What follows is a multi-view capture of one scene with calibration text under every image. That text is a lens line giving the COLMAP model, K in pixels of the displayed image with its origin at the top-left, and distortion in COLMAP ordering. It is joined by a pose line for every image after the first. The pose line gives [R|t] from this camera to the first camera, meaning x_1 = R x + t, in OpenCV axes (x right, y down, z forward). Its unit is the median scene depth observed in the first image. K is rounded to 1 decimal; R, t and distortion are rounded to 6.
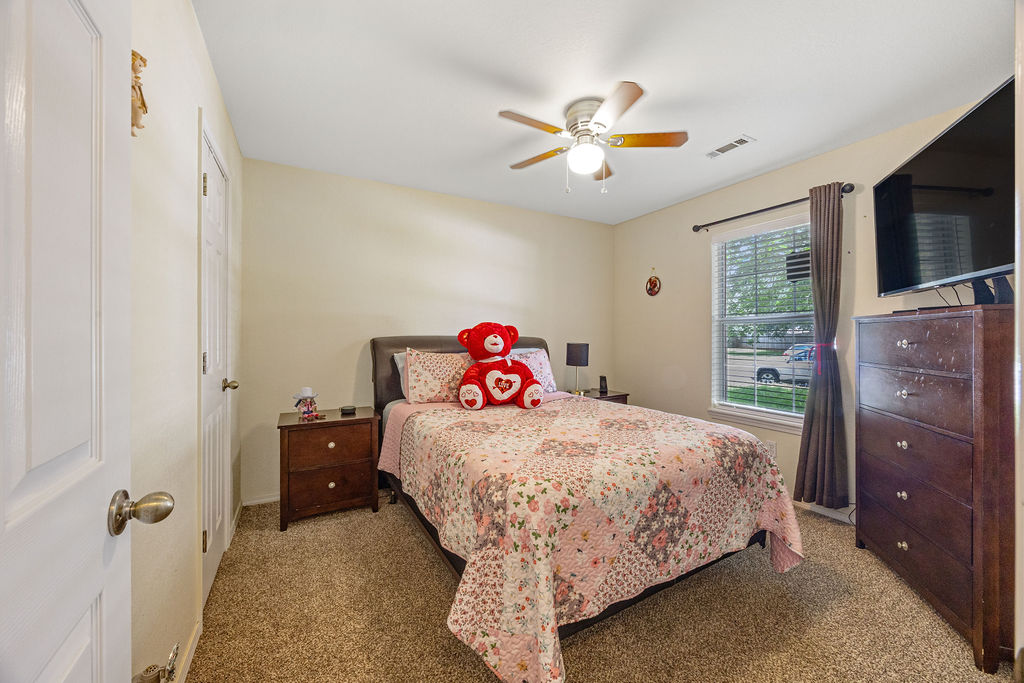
lens RADIAL K [[387.5, 0, 513.0], [0, 387.5, 345.1], [0, 0, 1]] dist [-0.003306, 0.000254]
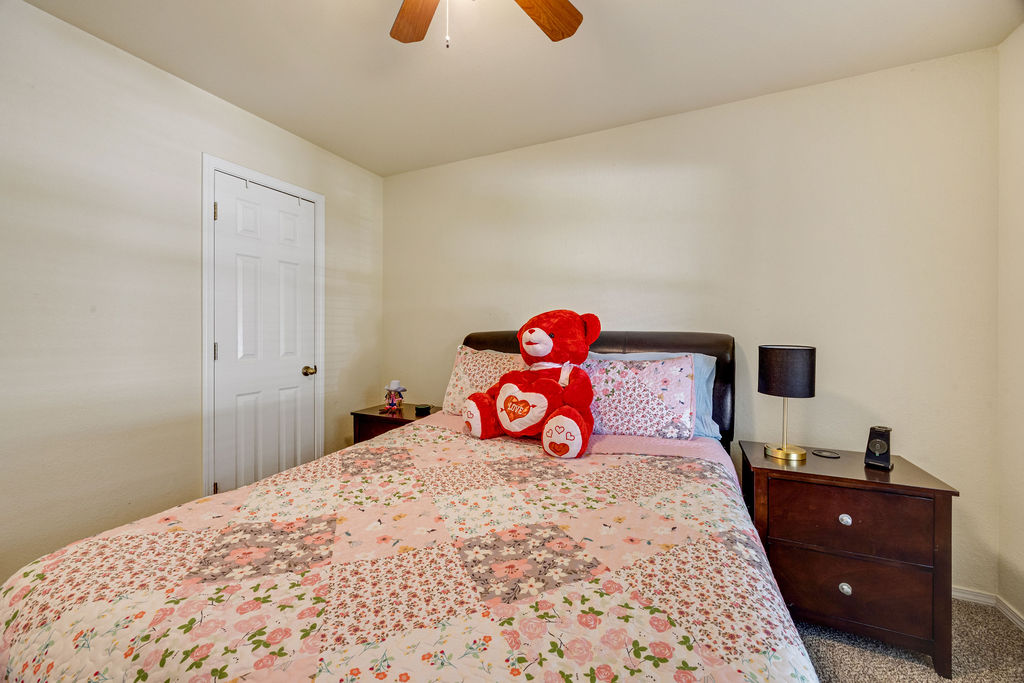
lens RADIAL K [[387.5, 0, 513.0], [0, 387.5, 345.1], [0, 0, 1]] dist [-0.003306, 0.000254]
pose [[0.573066, 0.022312, -0.819206, 0.478291], [-0.020822, 0.999703, 0.012662, -0.006667], [0.819245, 0.009802, 0.573360, 0.627376]]
